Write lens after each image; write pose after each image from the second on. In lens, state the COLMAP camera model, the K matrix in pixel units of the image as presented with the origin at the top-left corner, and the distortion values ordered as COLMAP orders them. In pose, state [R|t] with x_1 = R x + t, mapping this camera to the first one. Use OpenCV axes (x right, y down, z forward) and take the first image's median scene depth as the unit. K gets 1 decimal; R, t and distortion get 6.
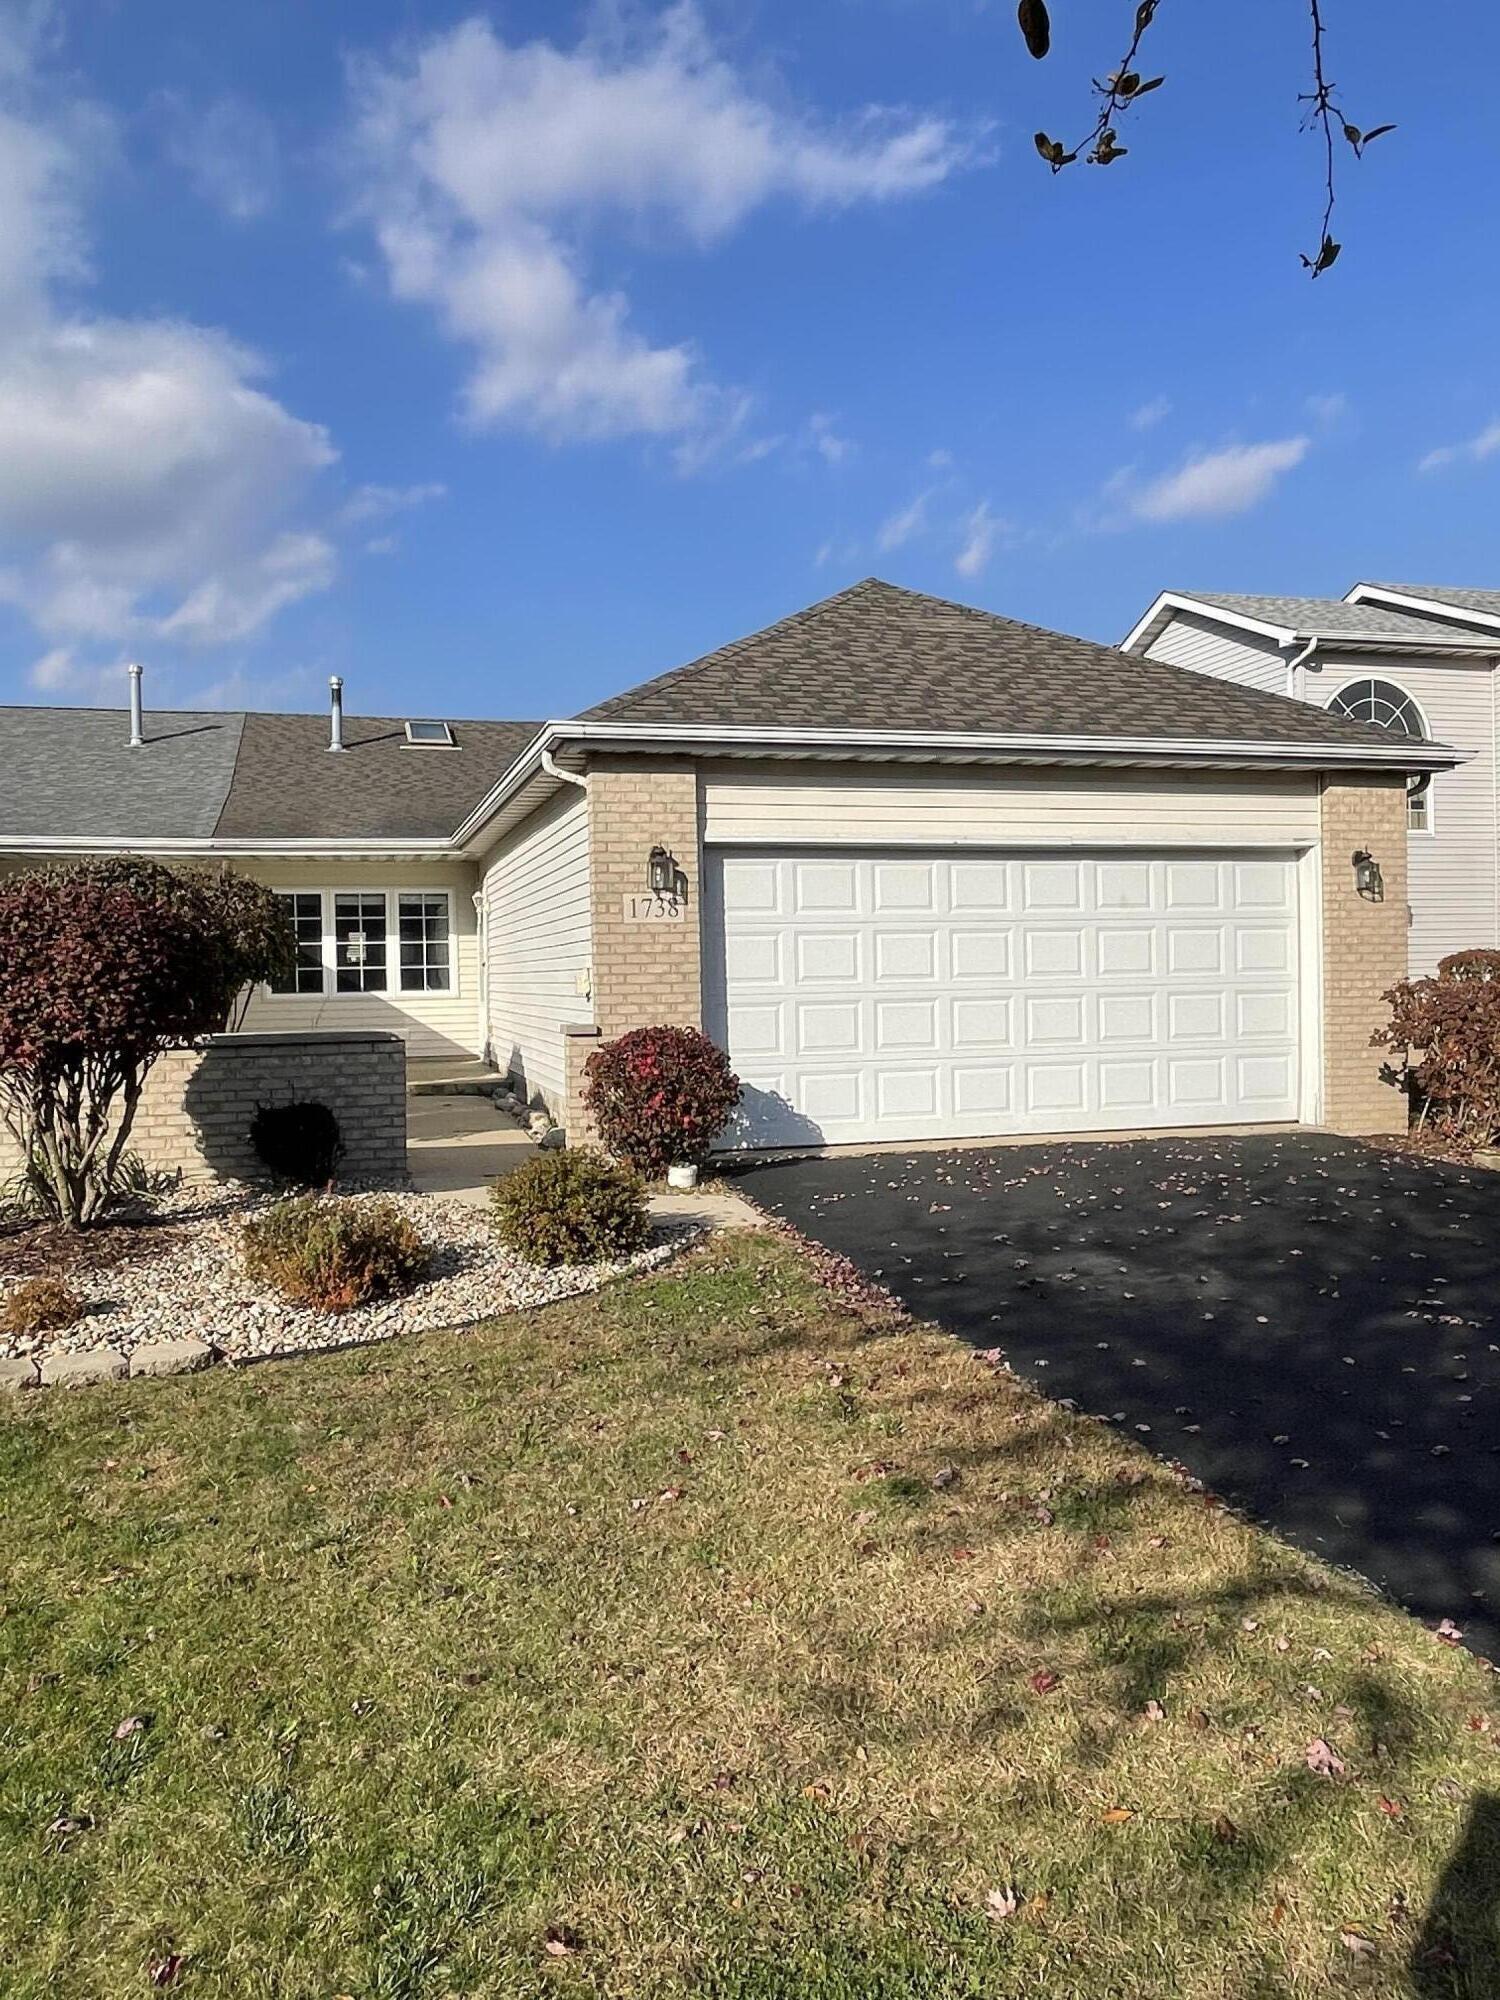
lens RADIAL K [[1456.4, 0, 755.4], [0, 1456.4, 998.2], [0, 0, 1]] dist [0.008956, 0.000399]
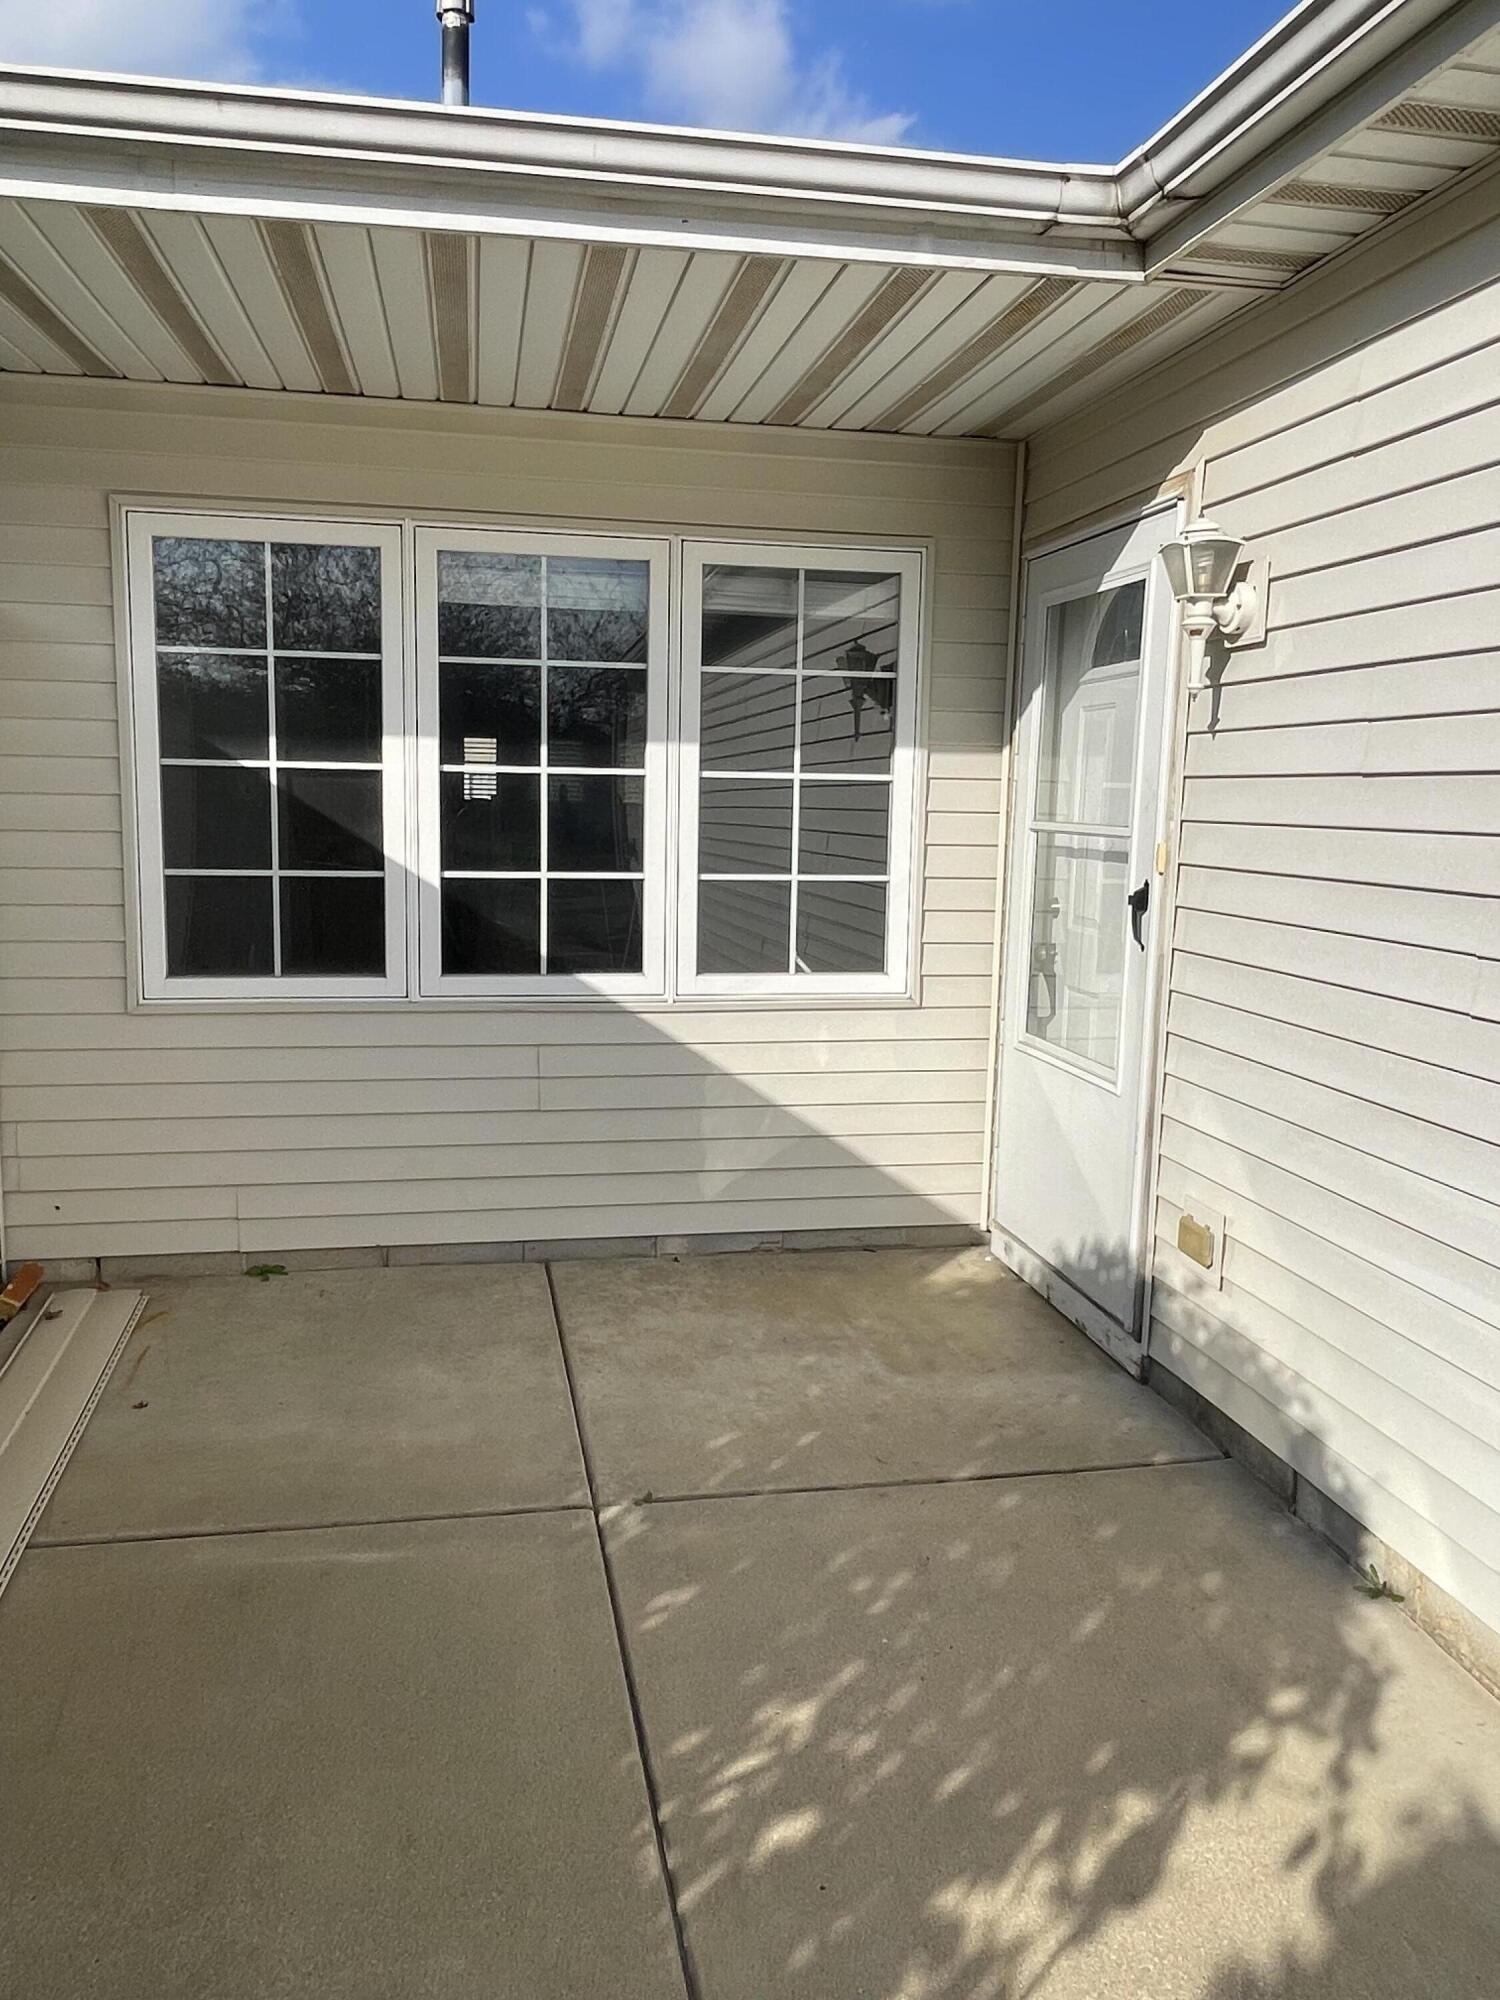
lens RADIAL K [[1456.4, 0, 743.1], [0, 1456.4, 1002.9], [0, 0, 1]] dist [0.008956, 0.000399]
pose [[0.992215, 0.046299, -0.115614, -0.207240], [-0.034795, 0.994417, 0.099618, -0.024779], [0.119581, -0.094820, 0.988286, 0.759040]]
